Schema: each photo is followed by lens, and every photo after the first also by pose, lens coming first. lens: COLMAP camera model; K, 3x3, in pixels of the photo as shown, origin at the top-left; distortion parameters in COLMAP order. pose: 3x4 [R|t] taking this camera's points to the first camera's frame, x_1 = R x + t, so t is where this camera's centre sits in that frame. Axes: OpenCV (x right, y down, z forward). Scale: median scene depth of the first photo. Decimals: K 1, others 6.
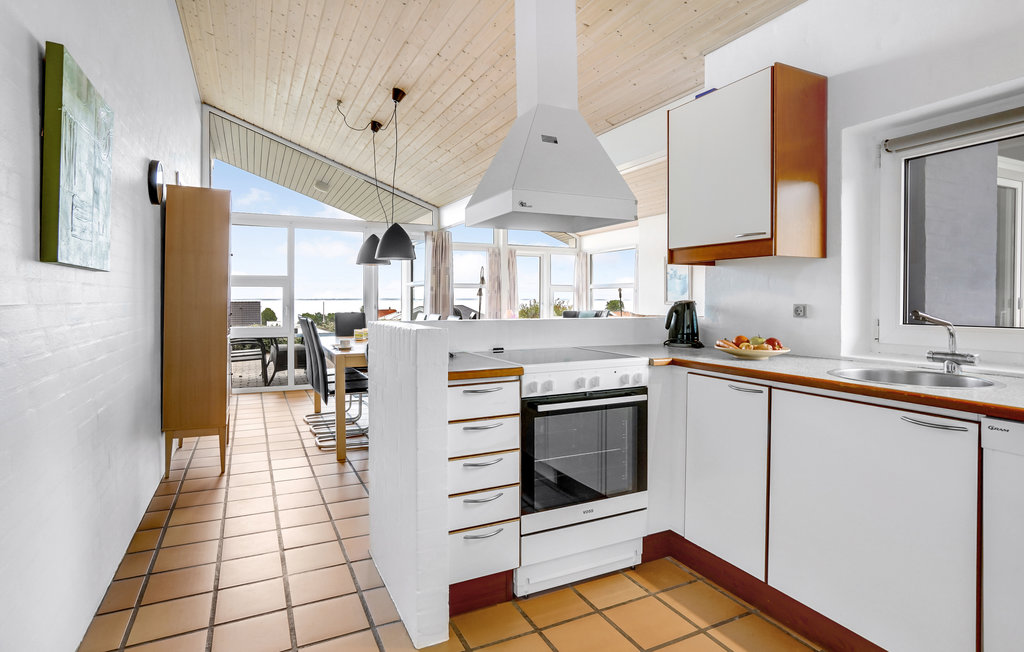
lens RADIAL K [[552.0, 0, 515.3], [0, 552.0, 296.0], [0, 0, 1]] dist [-0.025160, -0.000307]
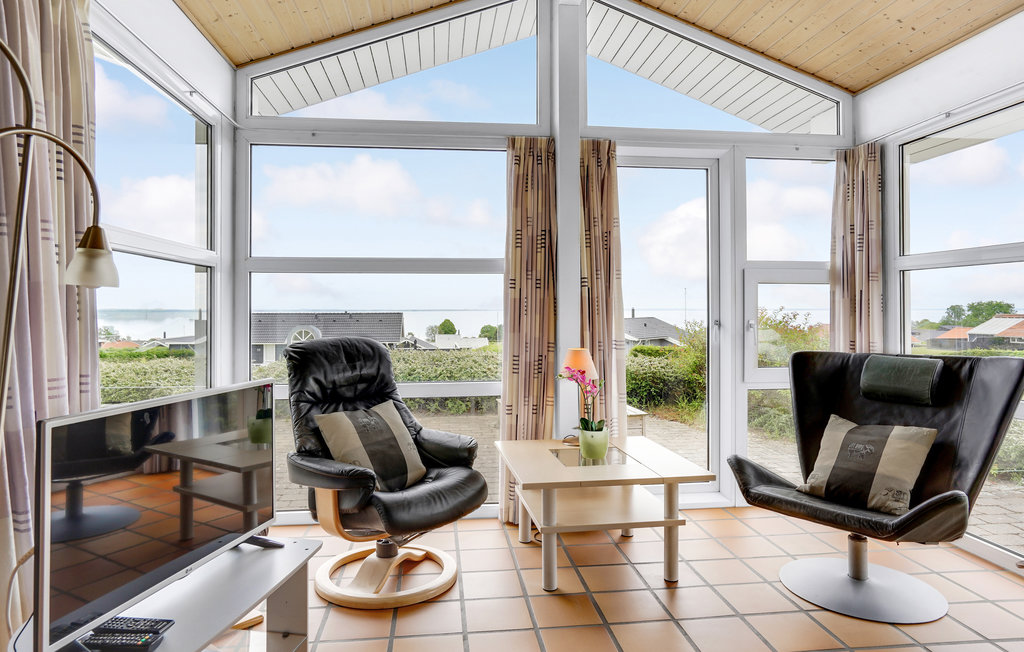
lens RADIAL K [[606.5, 0, 512.6], [0, 606.5, 306.5], [0, 0, 1]] dist [-0.004491, -0.001248]
pose [[0.938645, -0.004006, -0.344863, 0.073878], [0.004149, 0.999991, -0.000324, 0.005171], [0.344861, -0.001127, 0.938653, 0.819196]]
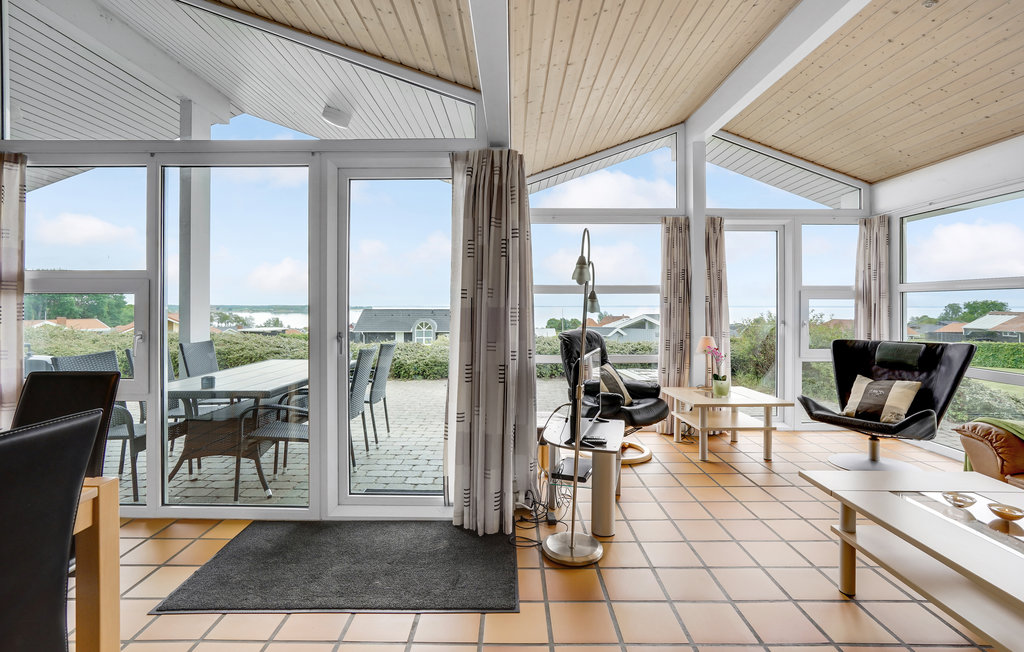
lens RADIAL K [[478.7, 0, 508.8], [0, 478.7, 305.9], [0, 0, 1]] dist [-0.021632, 0.004505]
pose [[0.888669, 0.000347, -0.458548, 0.032269], [0.001783, 0.999990, 0.004212, -0.004817], [0.458545, -0.004560, 0.888659, 0.624197]]
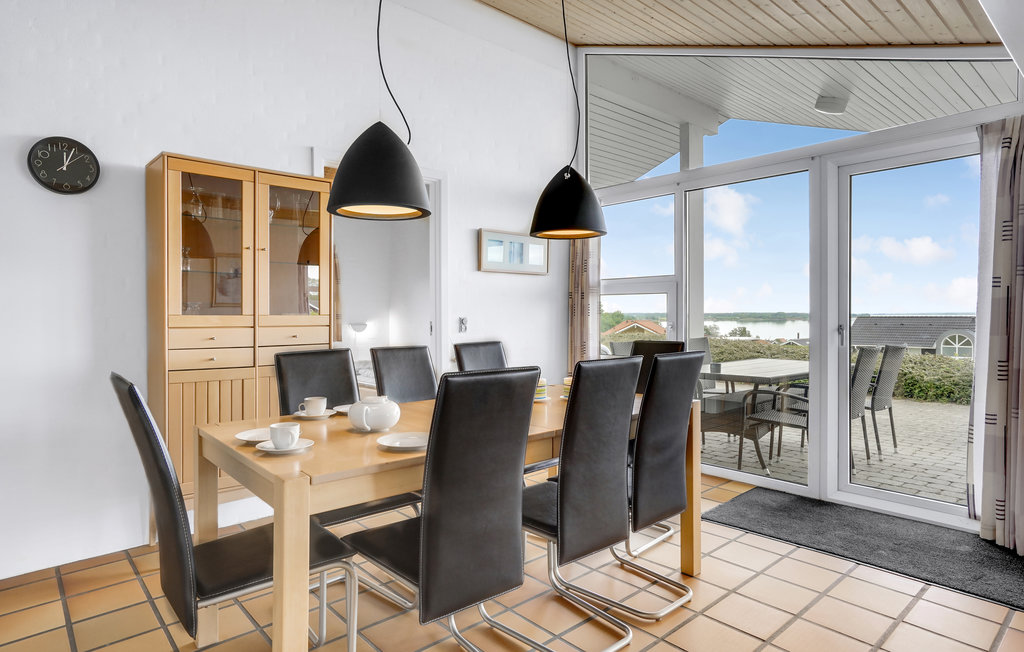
lens RADIAL K [[572.0, 0, 505.6], [0, 572.0, 317.8], [0, 0, 1]] dist [-0.012595, 0.018253]
pose [[0.245746, 0.005682, -0.969318, 0.114317], [0.006670, 0.999949, 0.007552, 0.004687], [0.969311, -0.008321, 0.245696, 0.531124]]
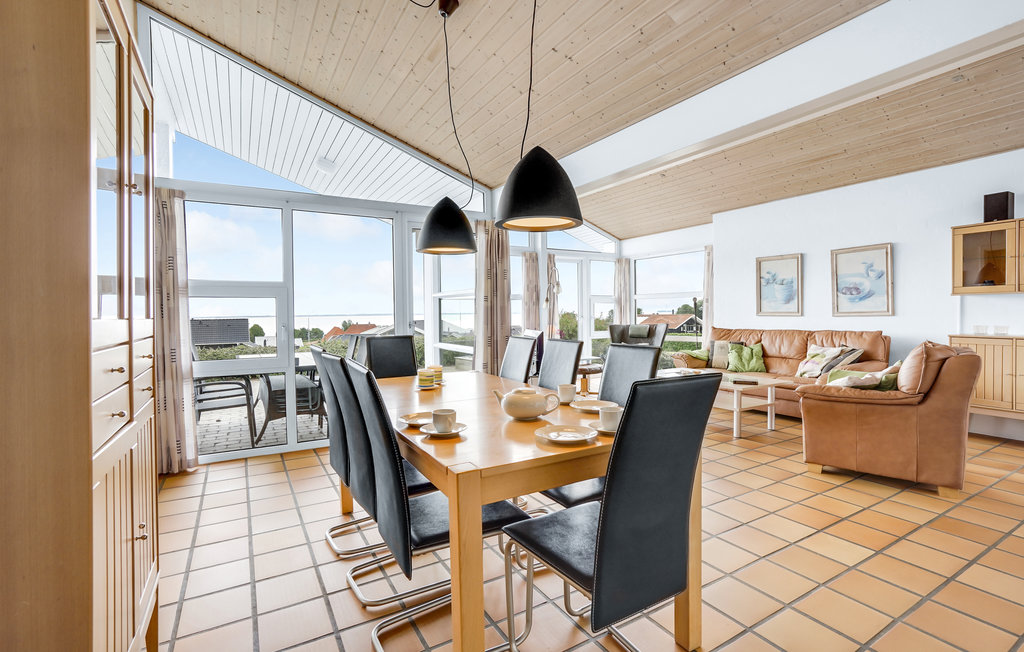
lens RADIAL K [[478.7, 0, 513.5], [0, 478.7, 317.5], [0, 0, 1]] dist [-0.021632, 0.004505]
pose [[0.997226, -0.013554, 0.073193, -0.142634], [0.012494, 0.999811, 0.014922, 0.002512], [-0.073382, -0.013966, 0.997206, 0.320138]]
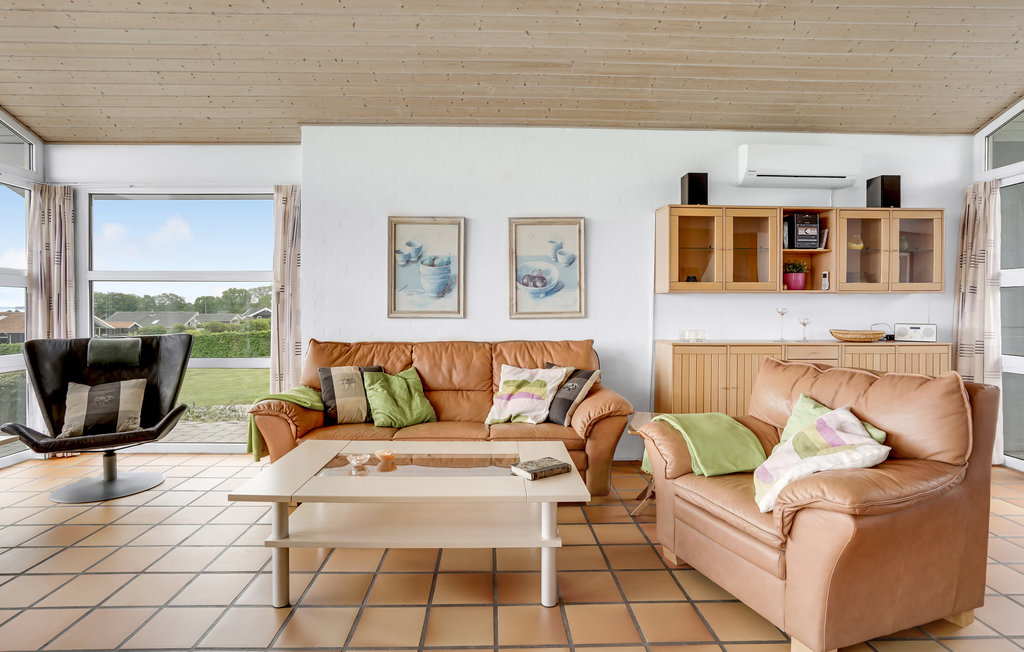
lens RADIAL K [[528.9, 0, 496.7], [0, 528.9, 311.4], [0, 0, 1]] dist [-0.010339, 0.003558]
pose [[0.443978, -0.008198, 0.896000, -0.093096], [-0.004822, 0.999922, 0.011539, 0.003888], [-0.896025, -0.009443, 0.443904, 0.717443]]
